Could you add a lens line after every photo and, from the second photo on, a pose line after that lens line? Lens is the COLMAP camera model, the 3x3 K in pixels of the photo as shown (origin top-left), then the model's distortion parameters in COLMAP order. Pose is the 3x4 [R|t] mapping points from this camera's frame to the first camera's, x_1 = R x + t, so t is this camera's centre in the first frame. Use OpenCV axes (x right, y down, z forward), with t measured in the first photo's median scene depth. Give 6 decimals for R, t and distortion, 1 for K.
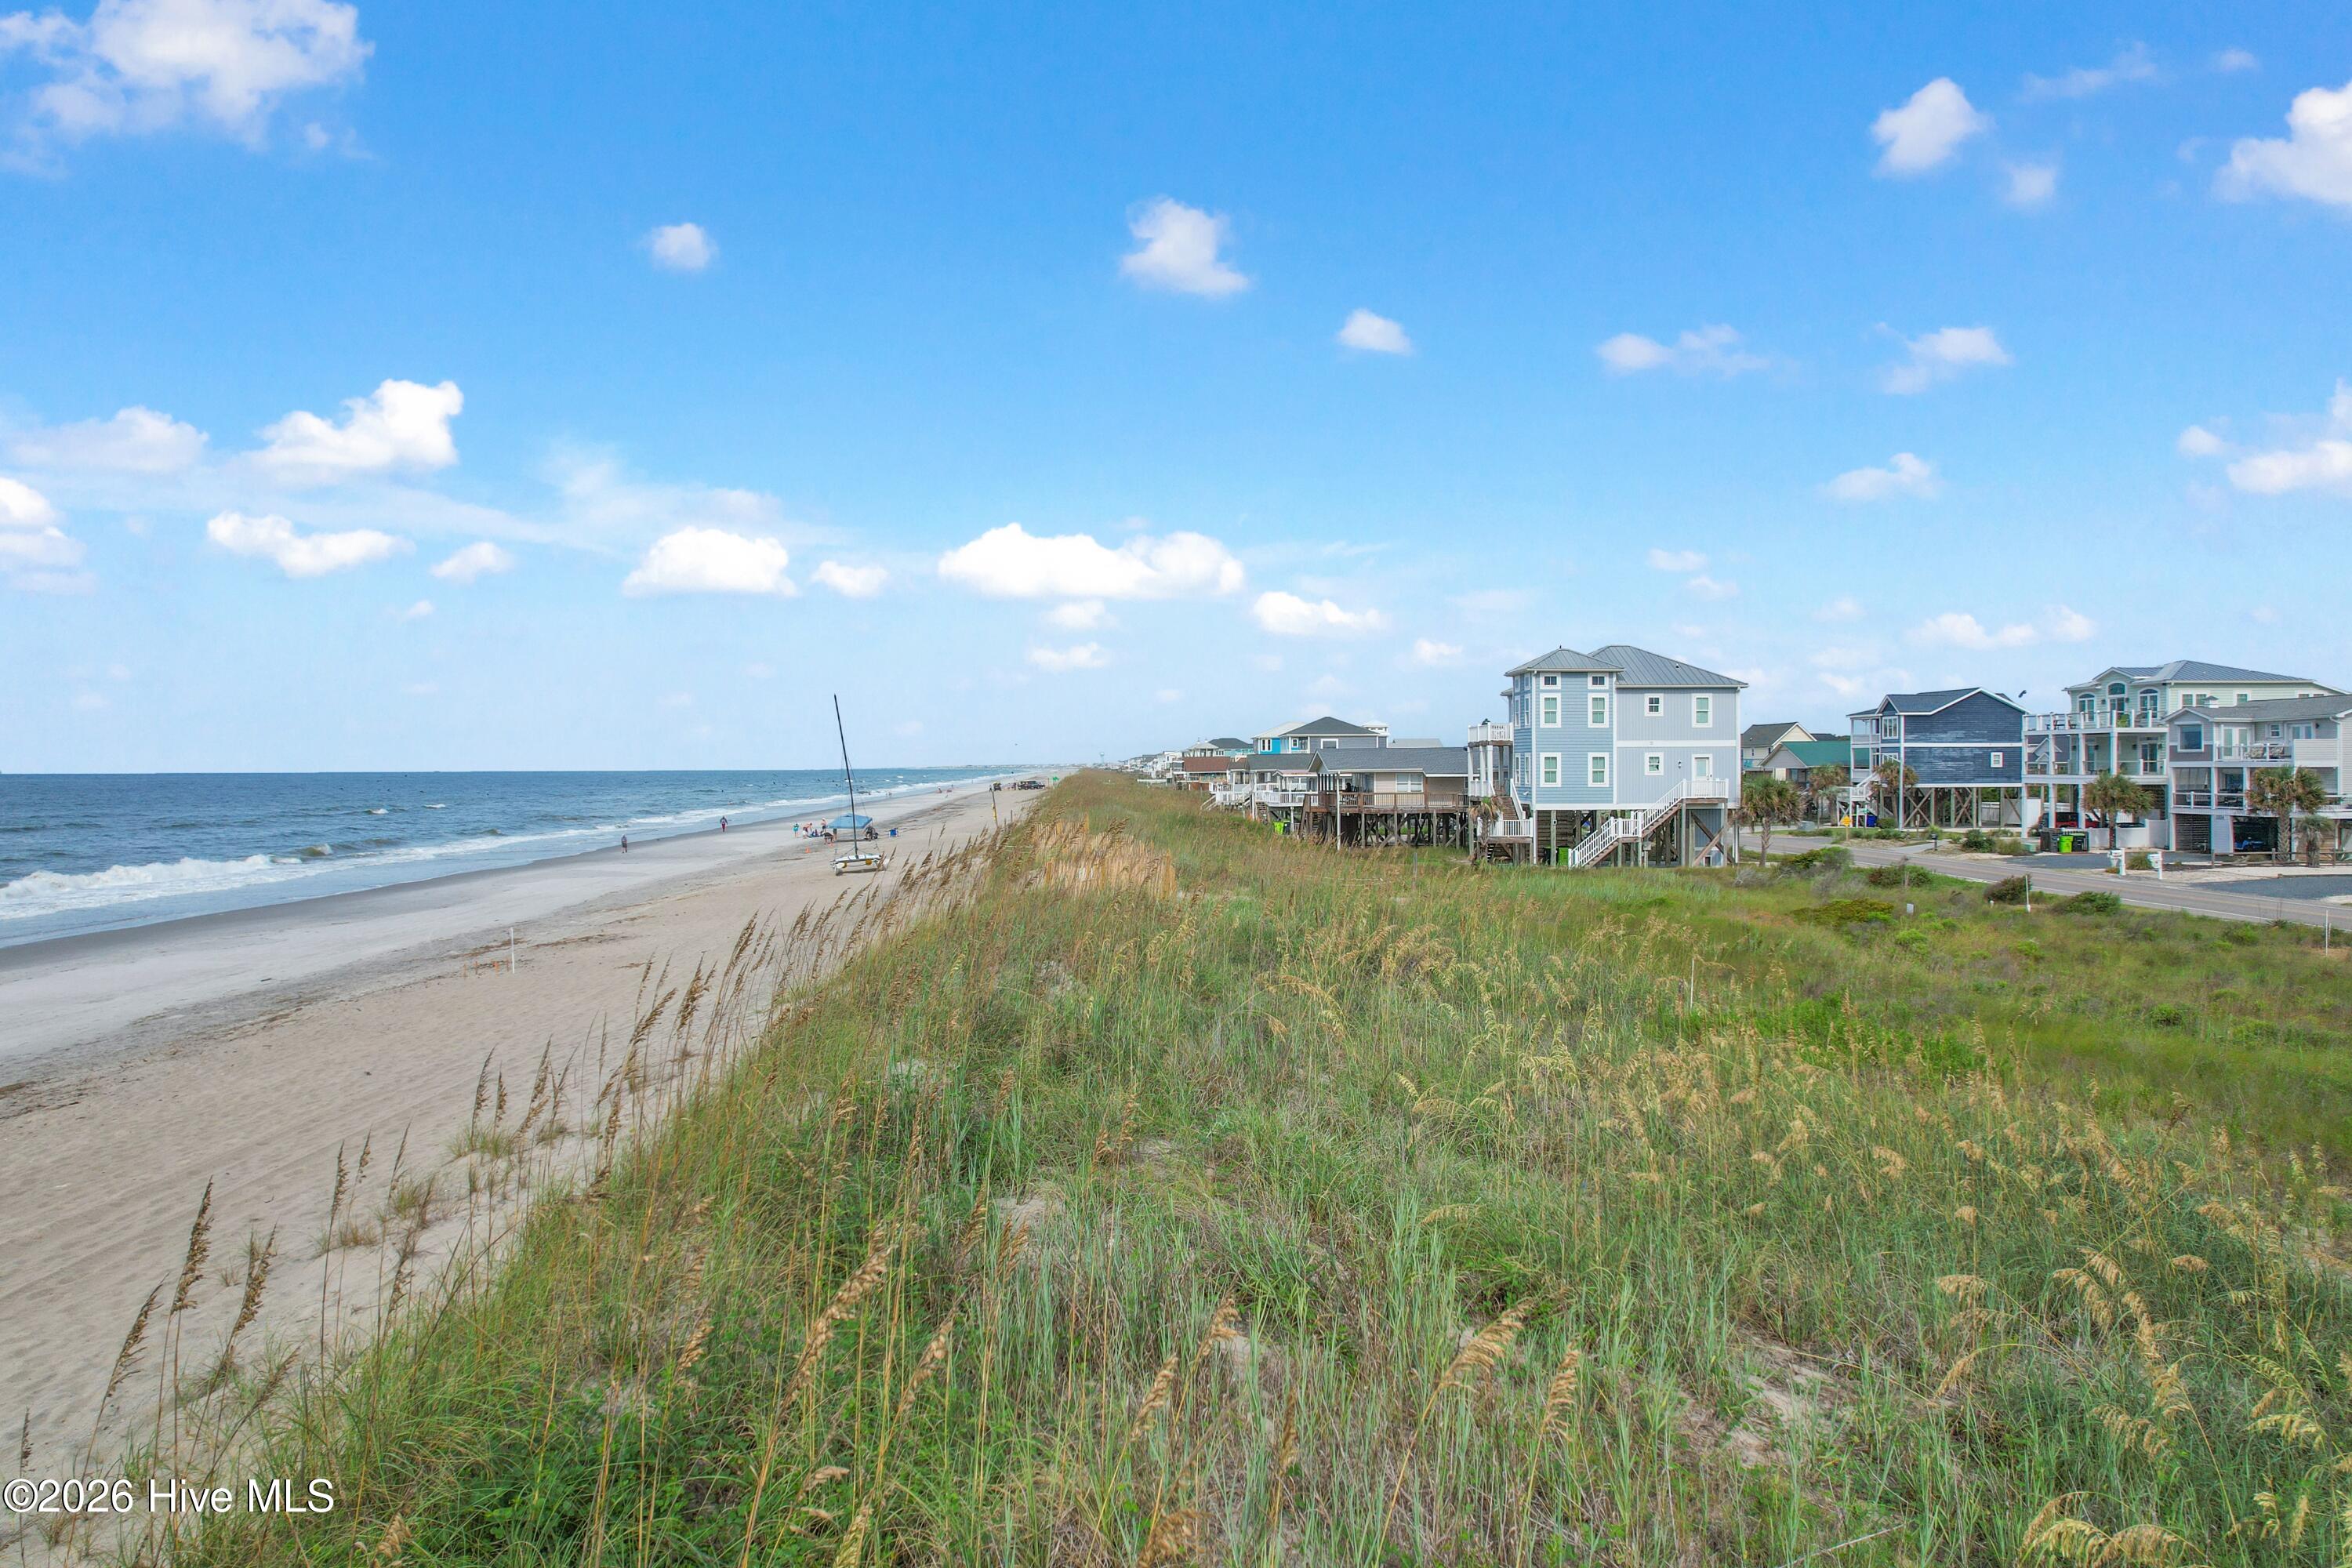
lens RADIAL K [[1498.6, 0, 1185.3], [0, 1498.6, 782.2], [0, 0, 1]] dist [-0.067565, 0.058663]
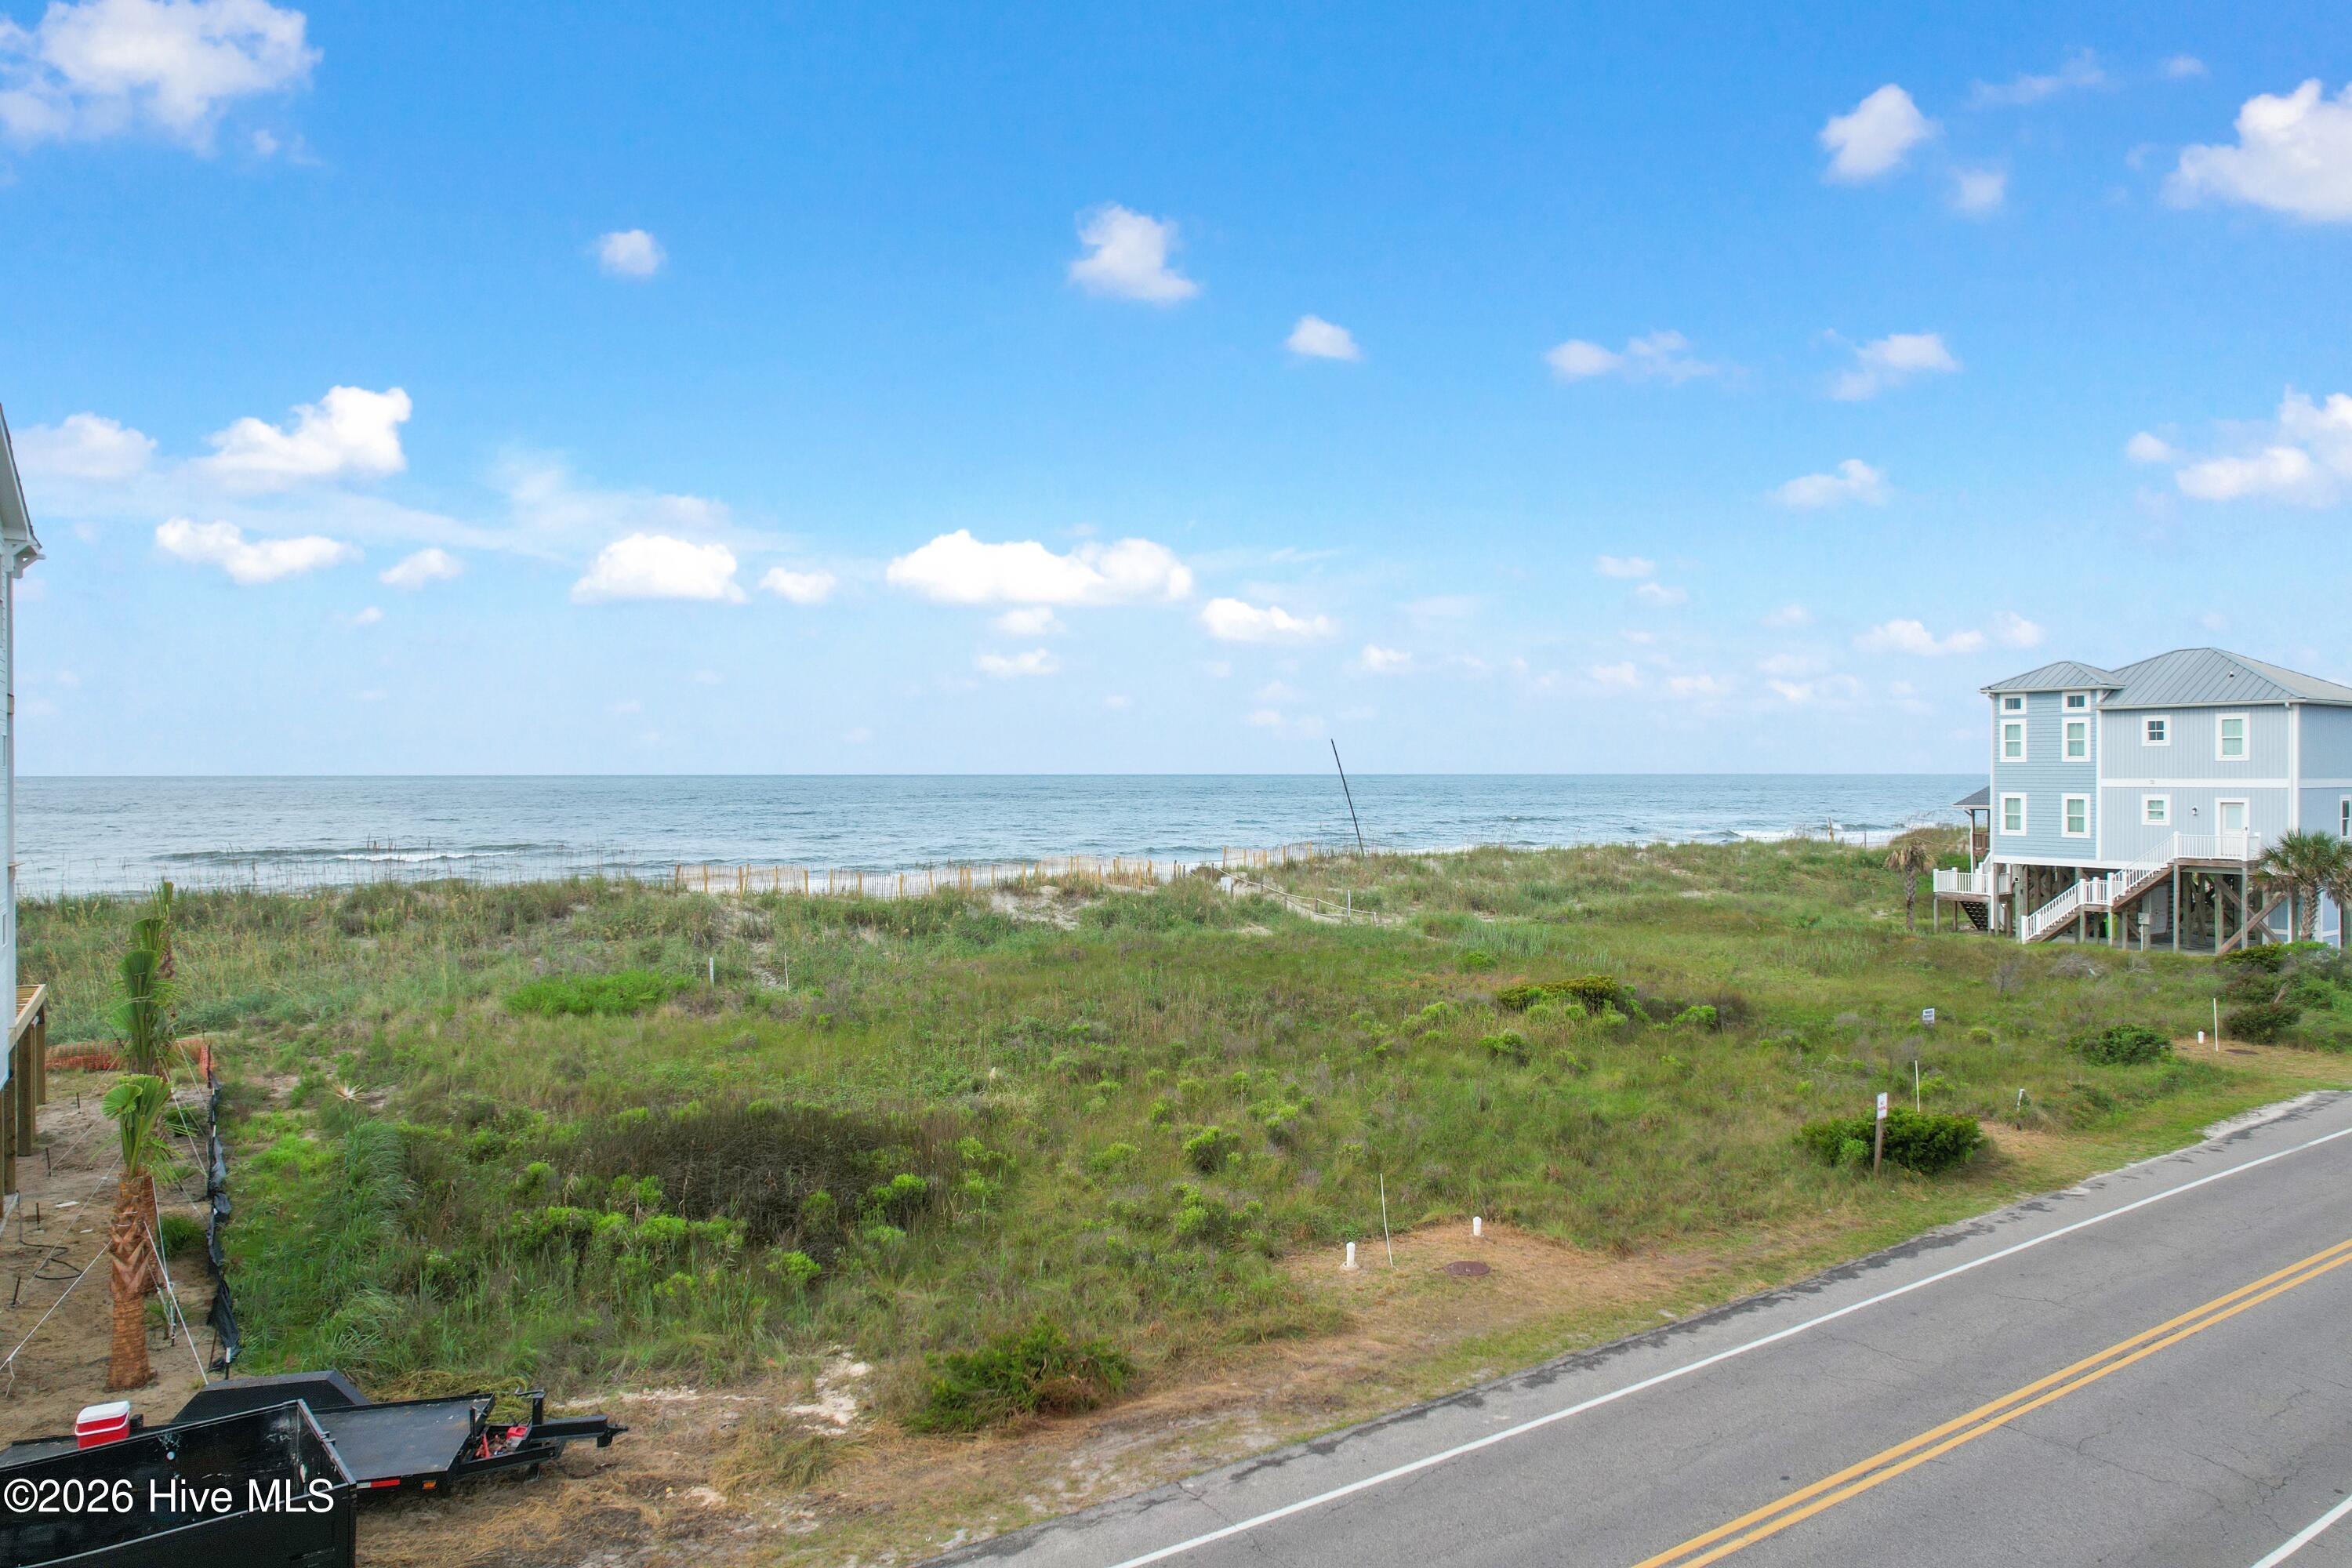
lens RADIAL K [[1498.6, 0, 1193.8], [0, 1498.6, 787.9], [0, 0, 1]] dist [-0.067565, 0.058663]
pose [[0.535160, 0.014604, -0.844624, 0.632302], [-0.011481, 0.999884, 0.010015, -0.023451], [0.844673, 0.004337, 0.535266, 0.182765]]
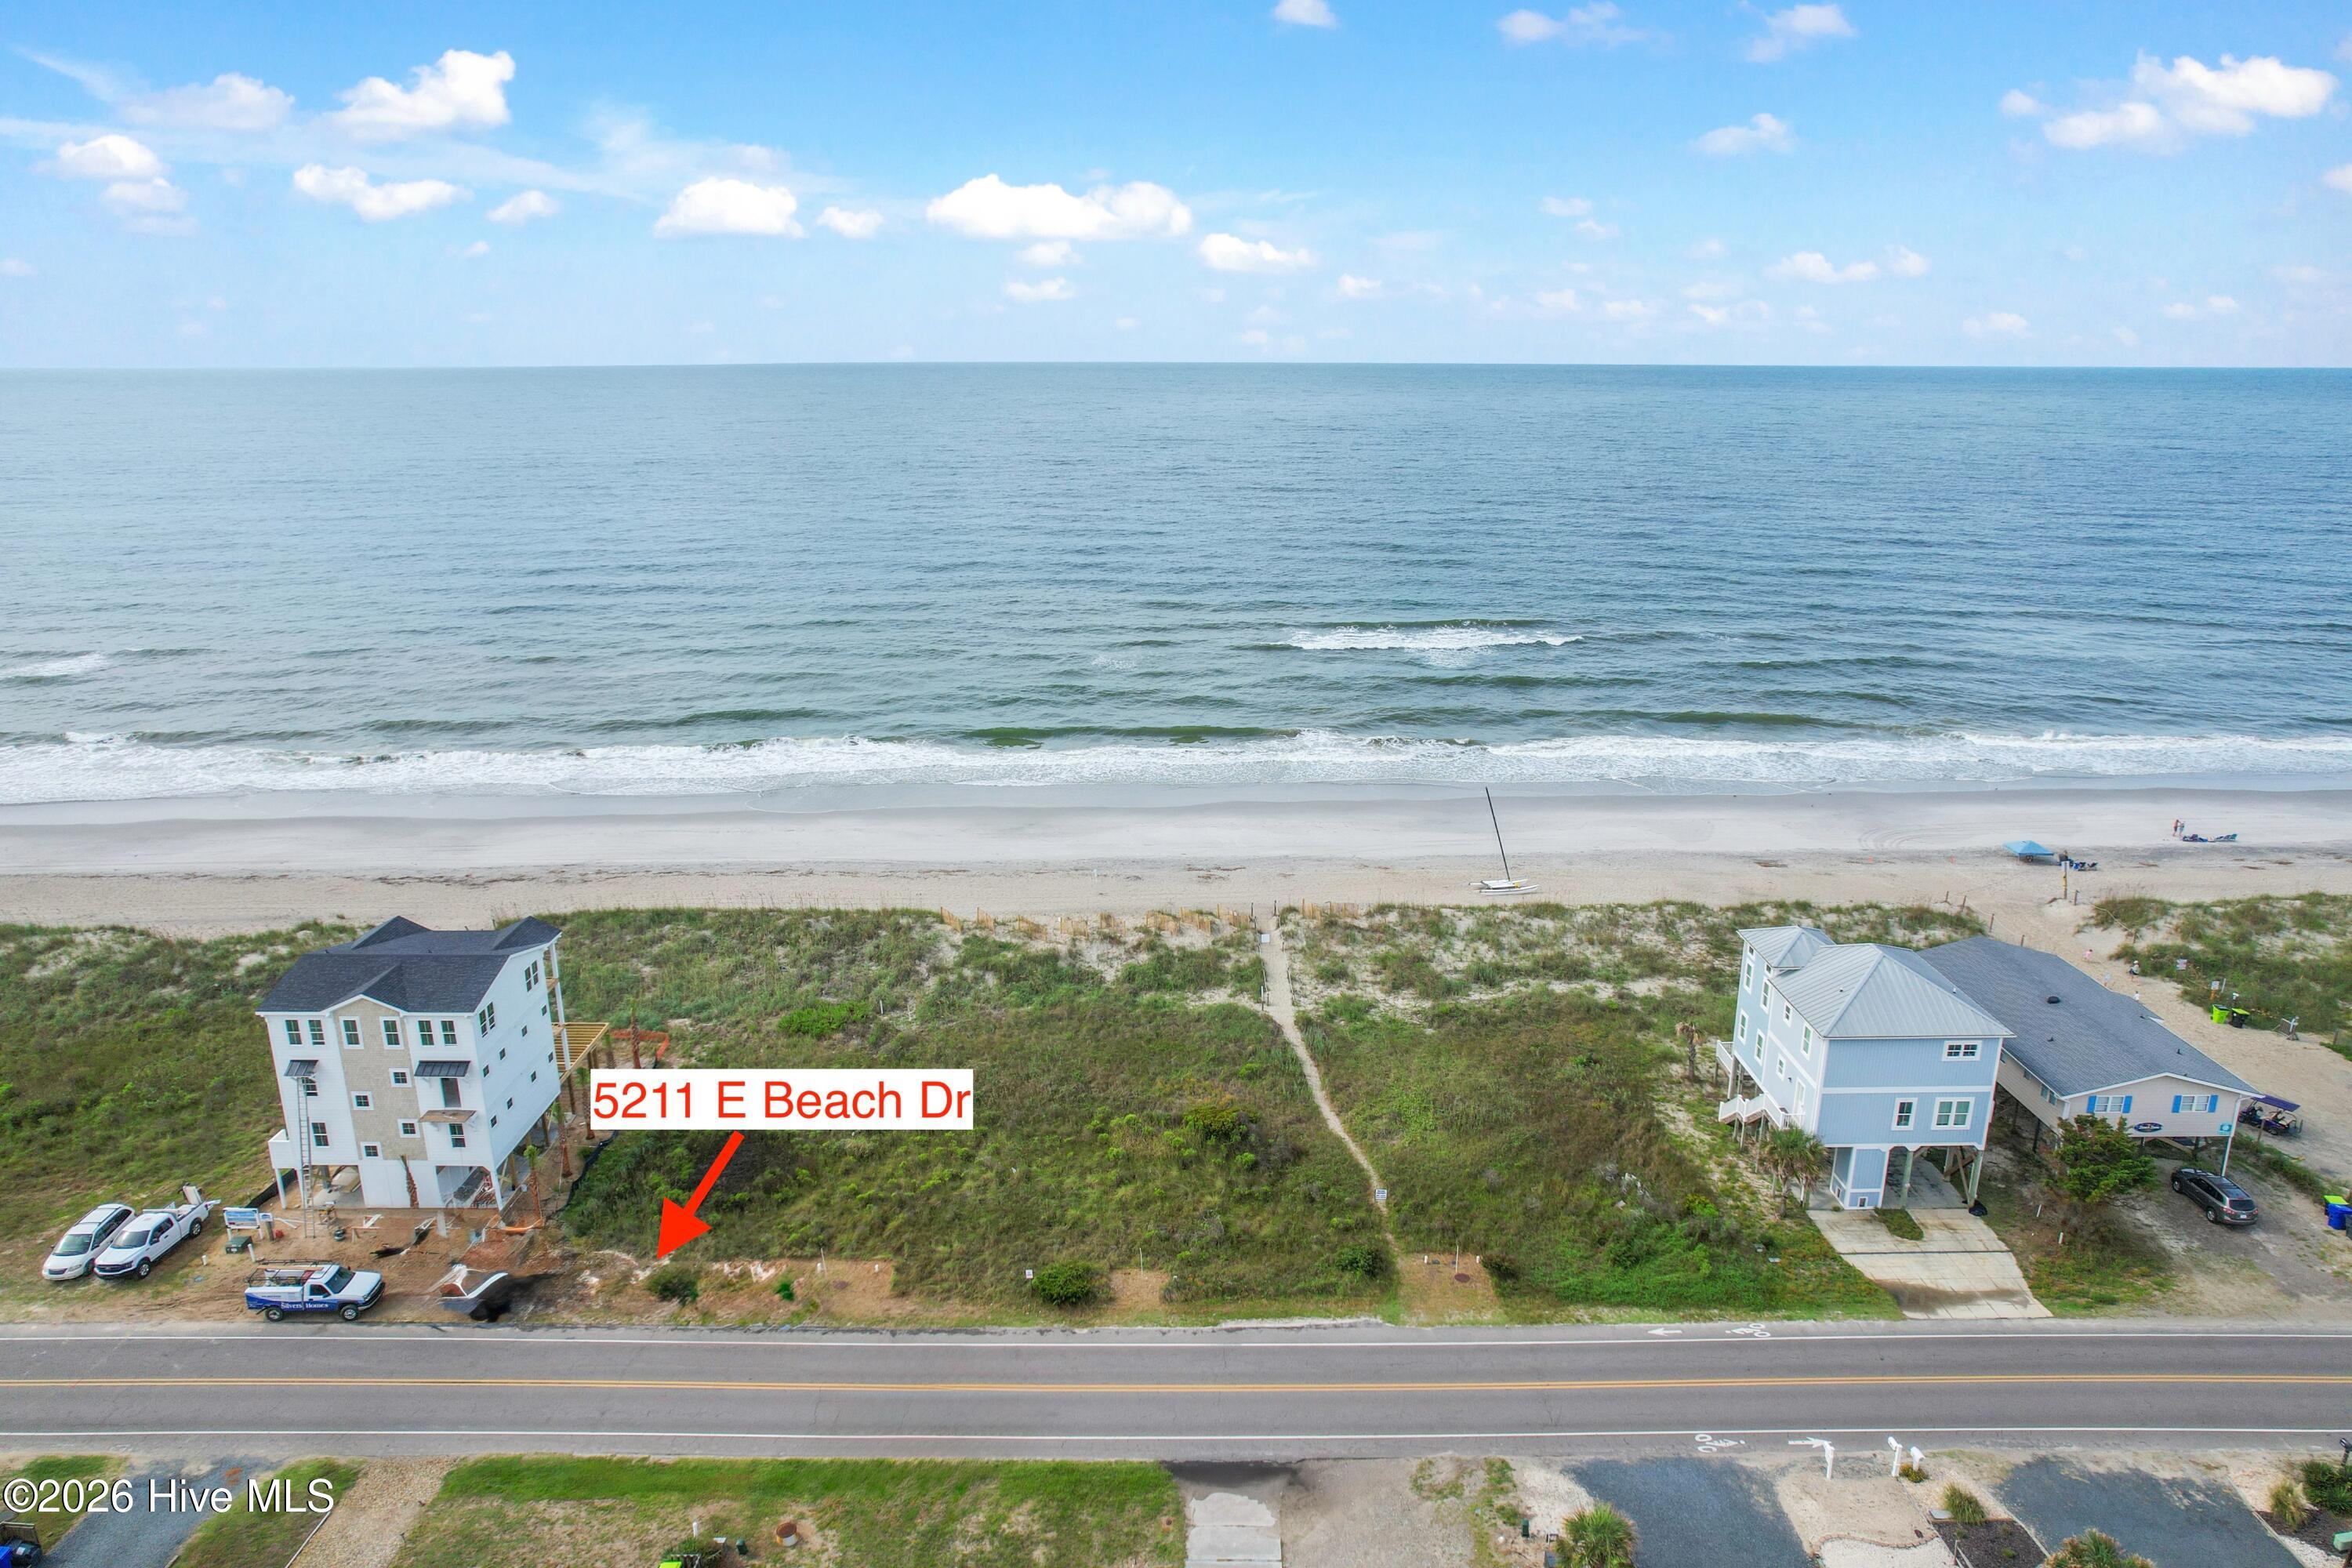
lens RADIAL K [[1498.6, 0, 1189.6], [0, 1498.6, 791.8], [0, 0, 1]] dist [-0.067565, 0.058663]
pose [[-0.030335, 0.287732, -0.957230, 1.143534], [-0.011525, 0.957507, 0.288180, -0.440554], [0.999473, 0.019774, -0.025730, 0.579383]]
